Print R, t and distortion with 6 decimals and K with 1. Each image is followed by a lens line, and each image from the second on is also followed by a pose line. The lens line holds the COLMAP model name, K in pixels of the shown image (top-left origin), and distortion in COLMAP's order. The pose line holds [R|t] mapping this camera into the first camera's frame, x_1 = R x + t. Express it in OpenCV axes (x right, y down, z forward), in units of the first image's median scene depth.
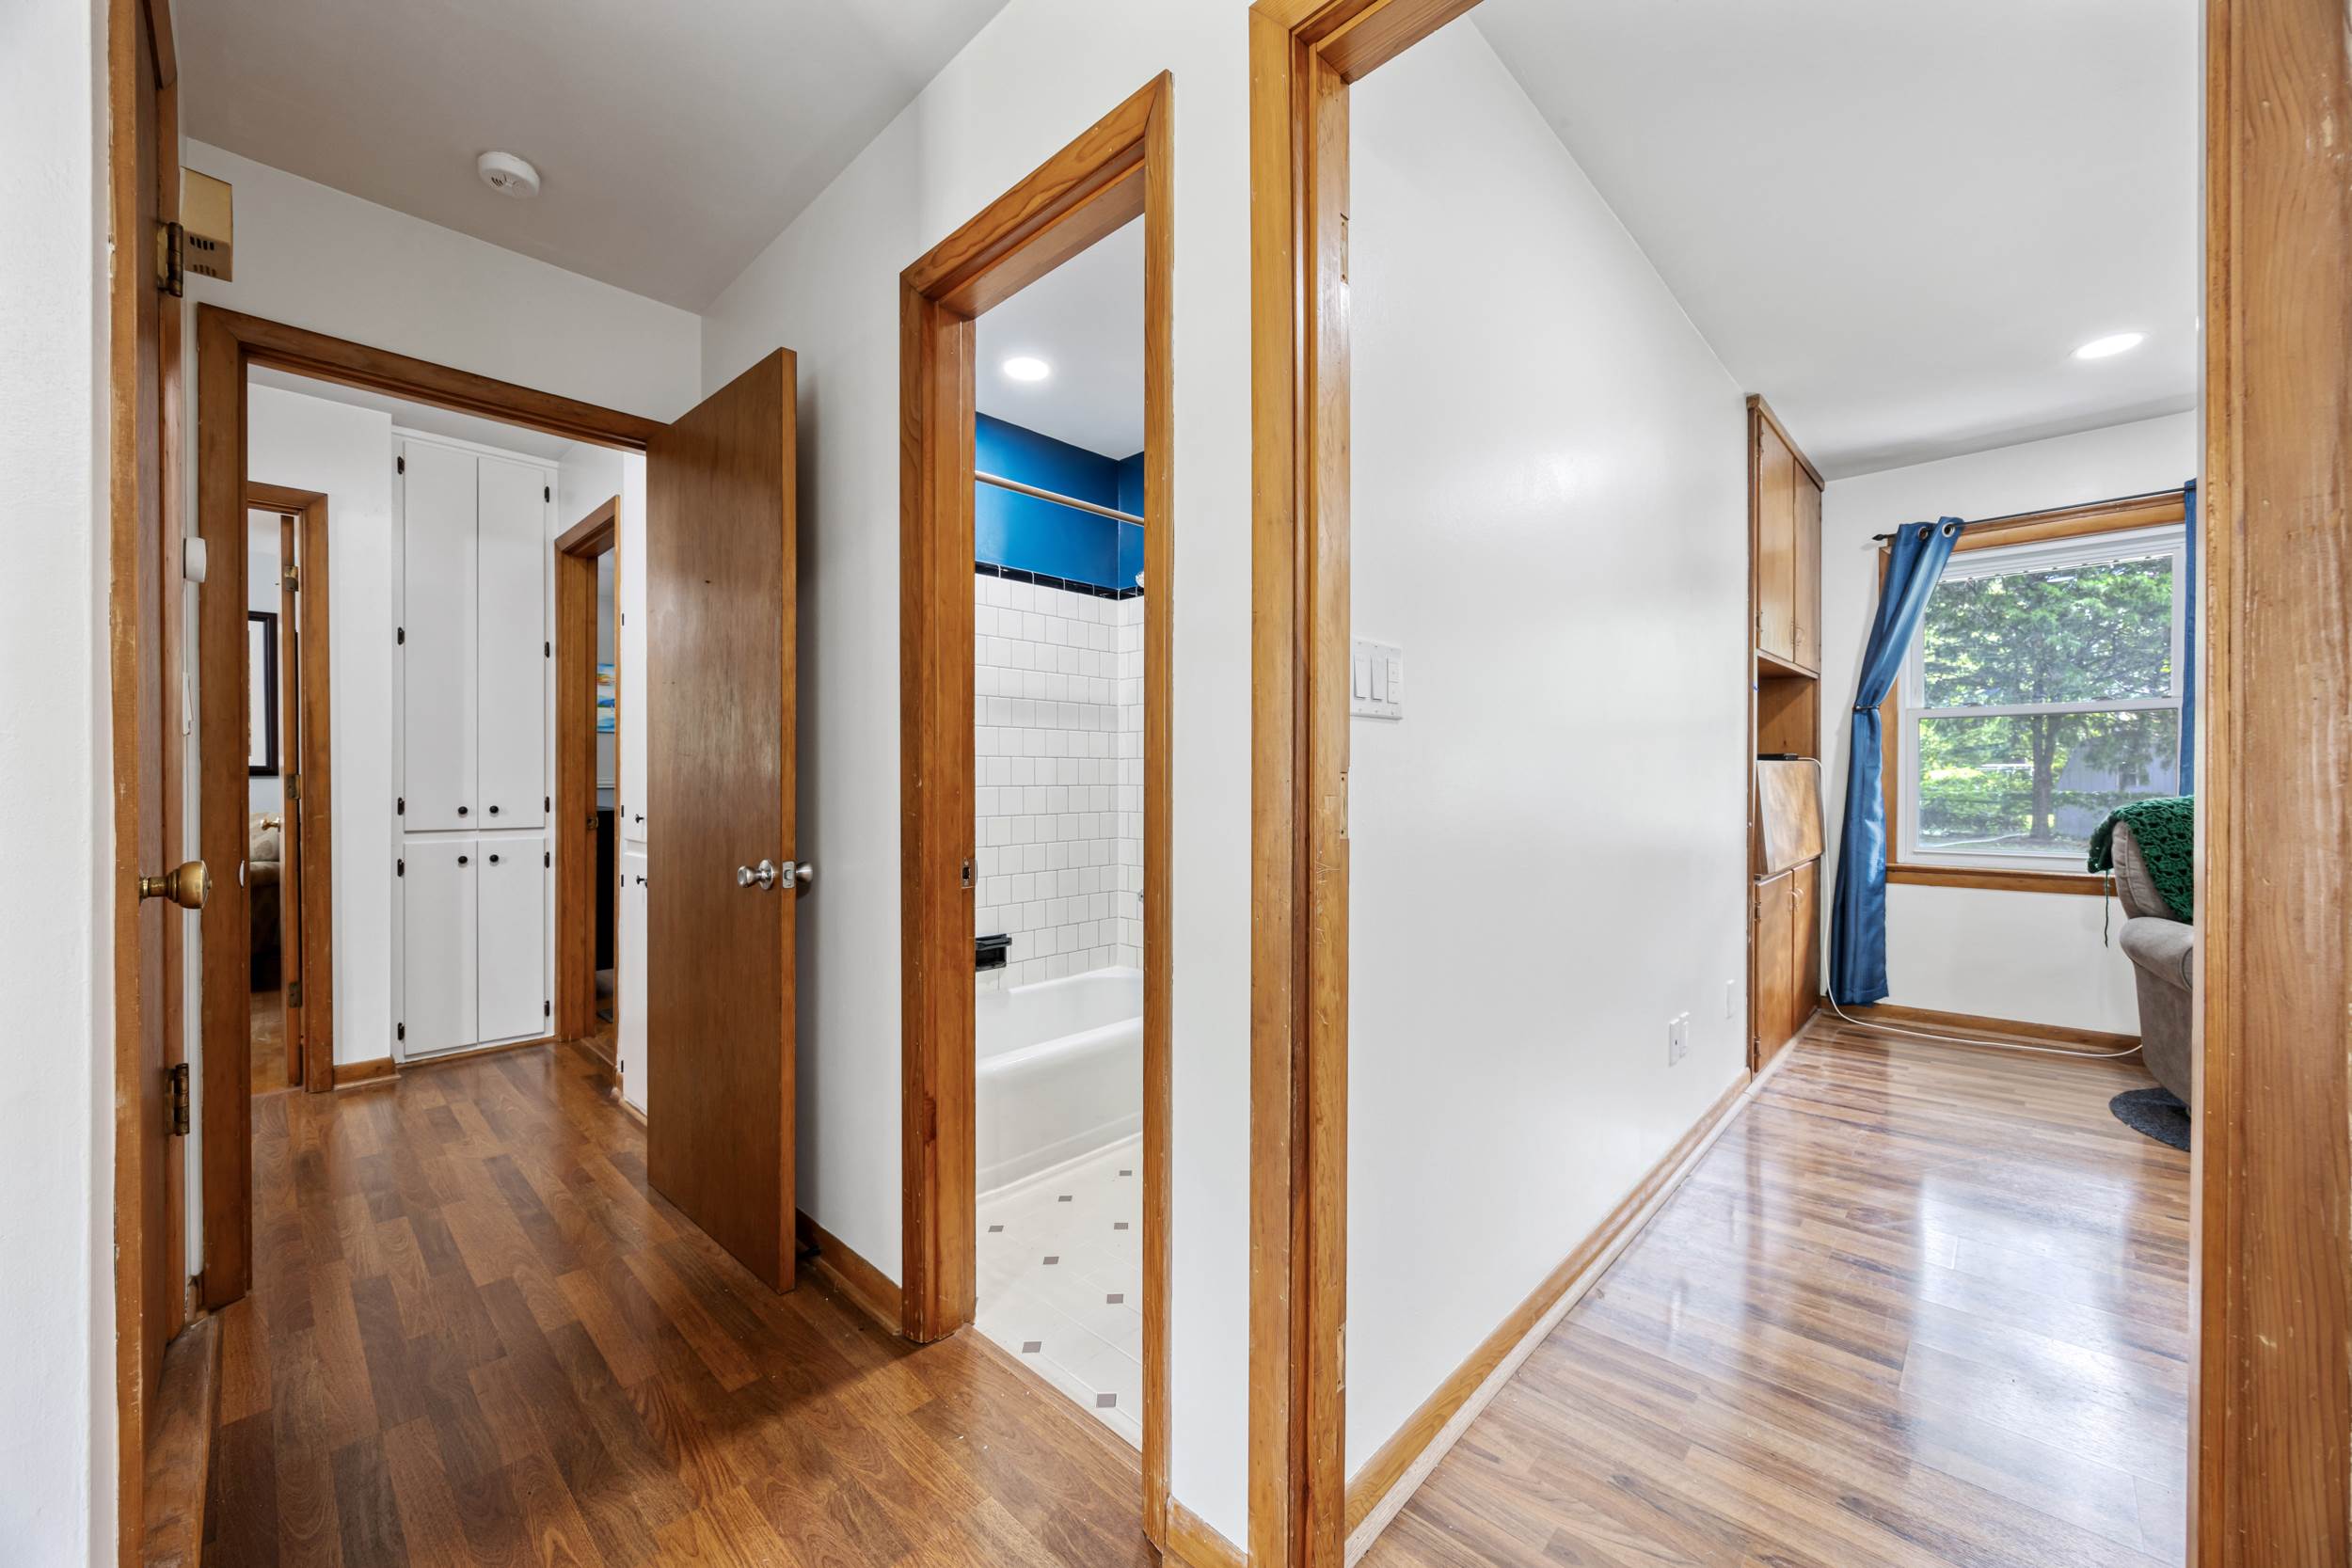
lens RADIAL K [[889.9, 0, 1172.2], [0, 889.9, 784.2], [0, 0, 1]] dist [-0.004230, 0.000057]
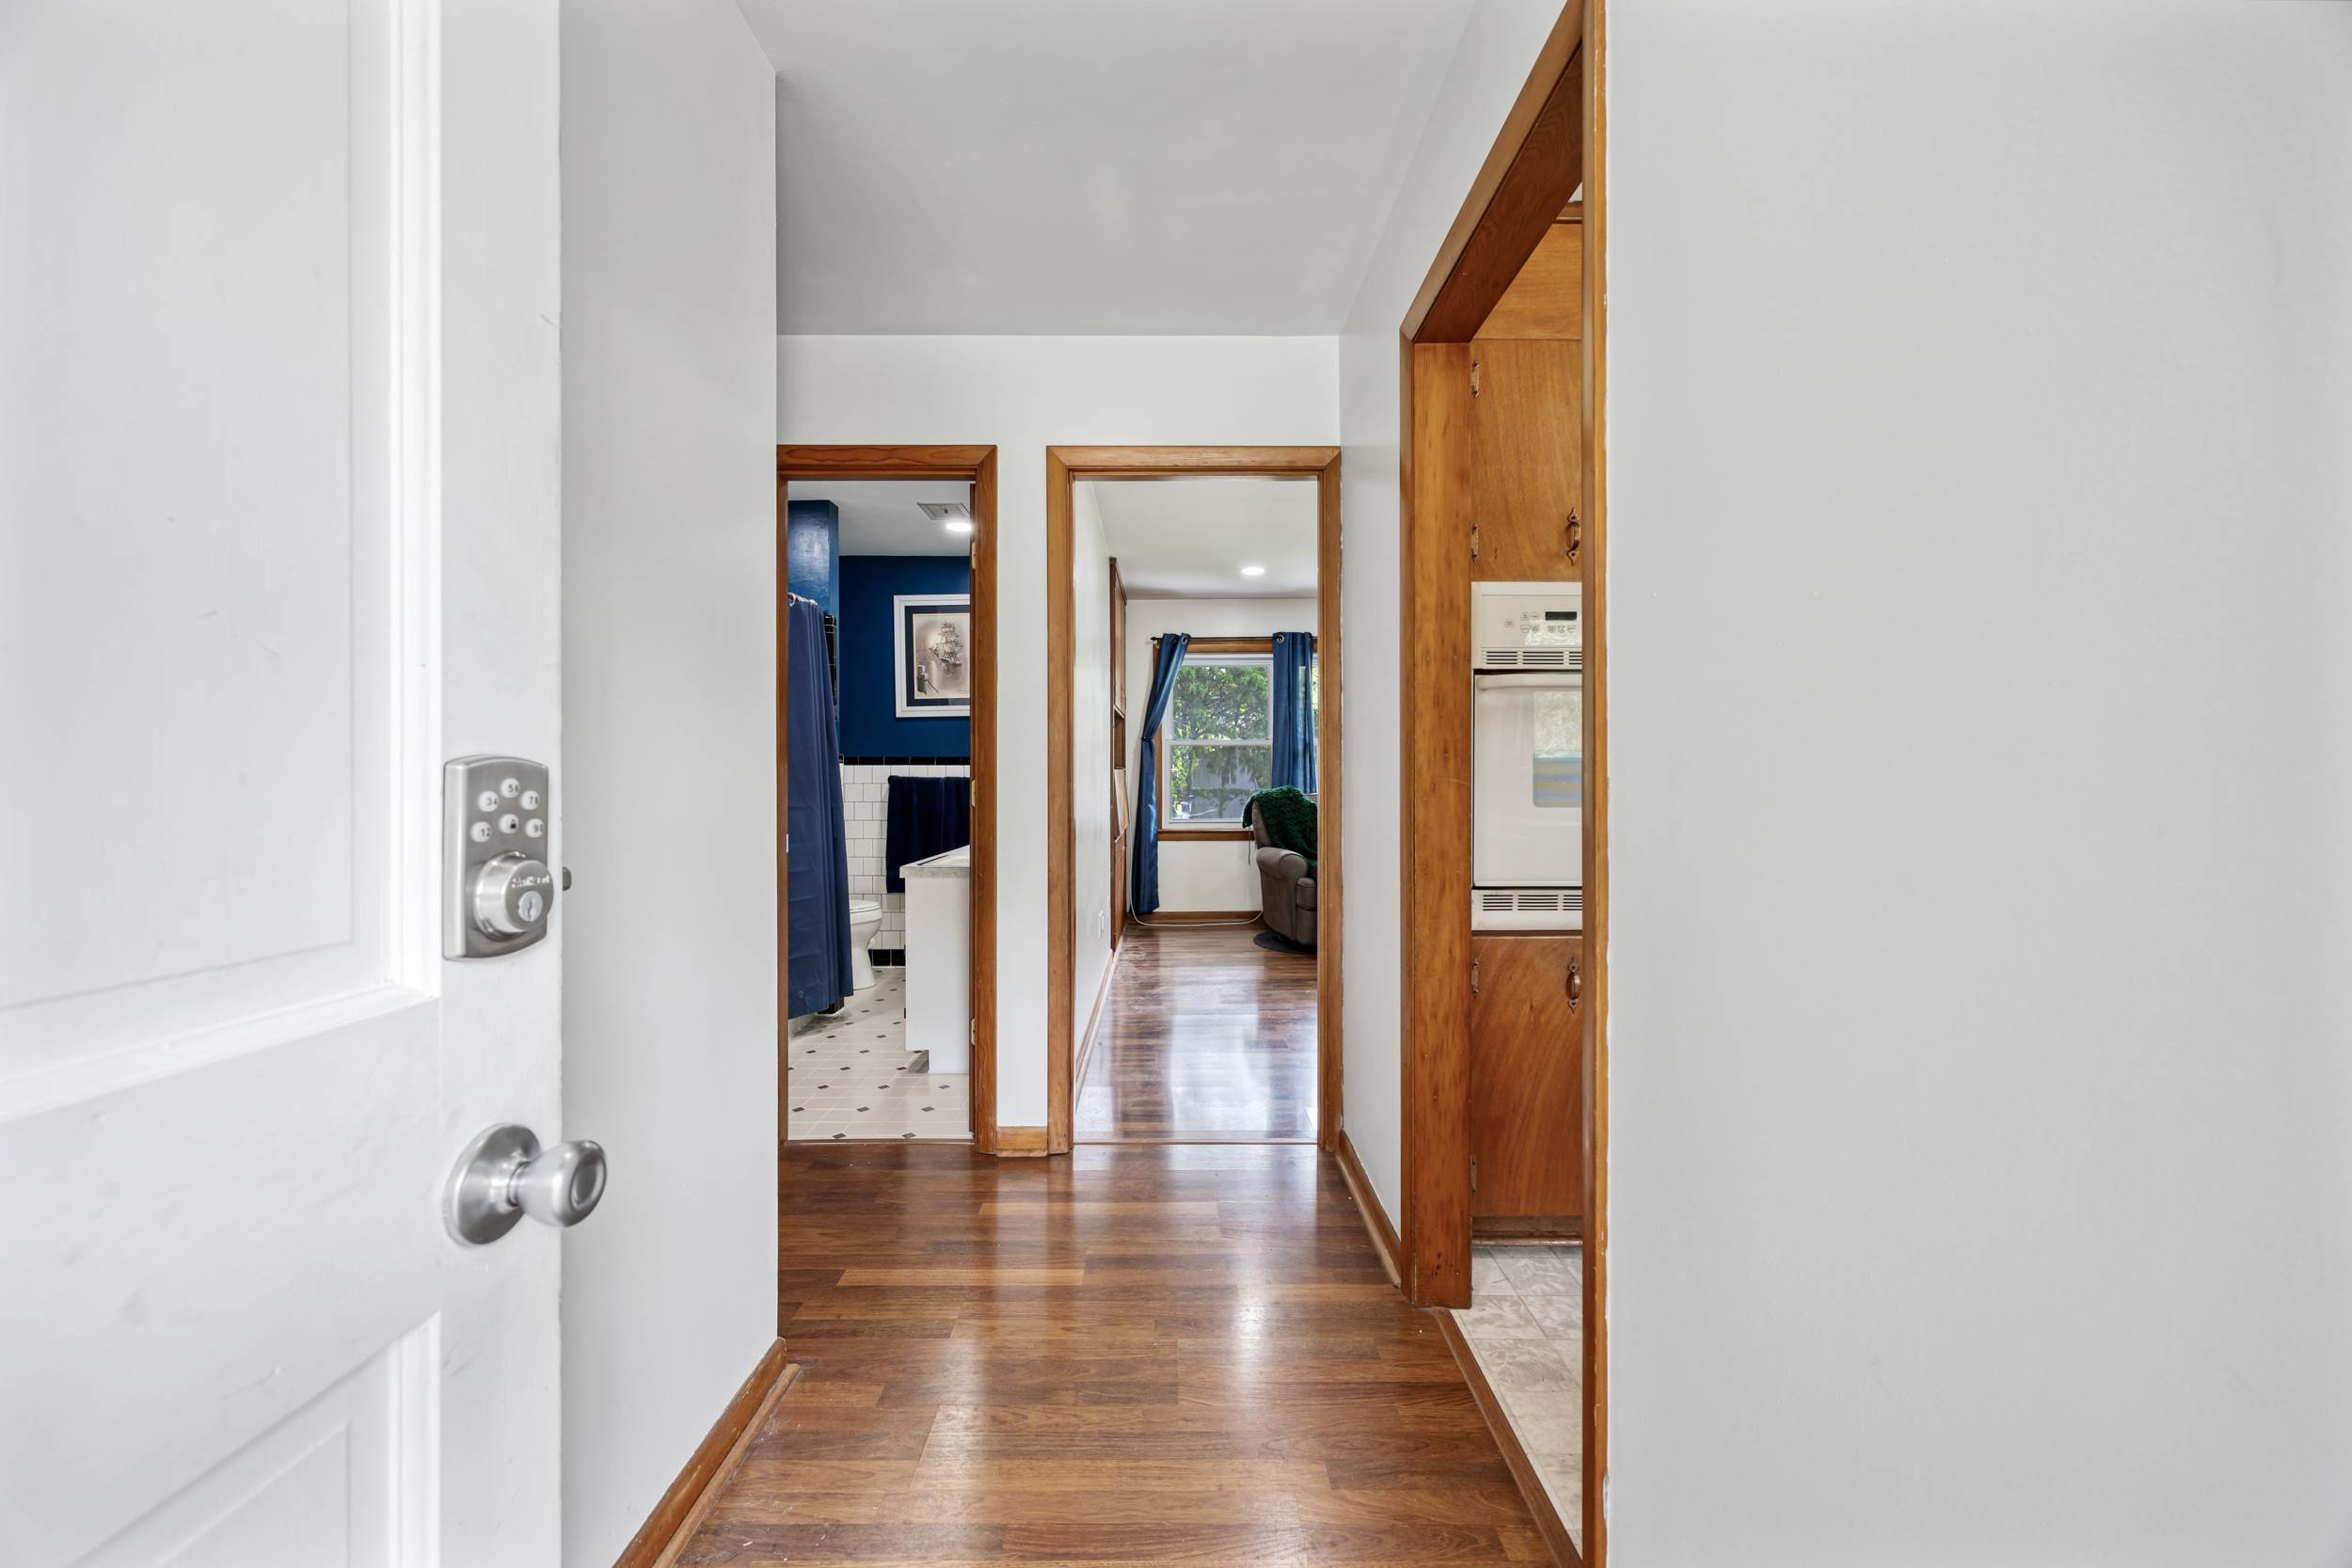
lens RADIAL K [[905.6, 0, 1165.4], [0, 905.6, 773.5], [0, 0, 1]] dist [0.002103, 0.000191]
pose [[0.721337, 0.006080, 0.692558, -0.411632], [0.001857, 0.999941, -0.010712, 0.000176], [-0.692582, 0.009013, 0.721283, -0.283614]]
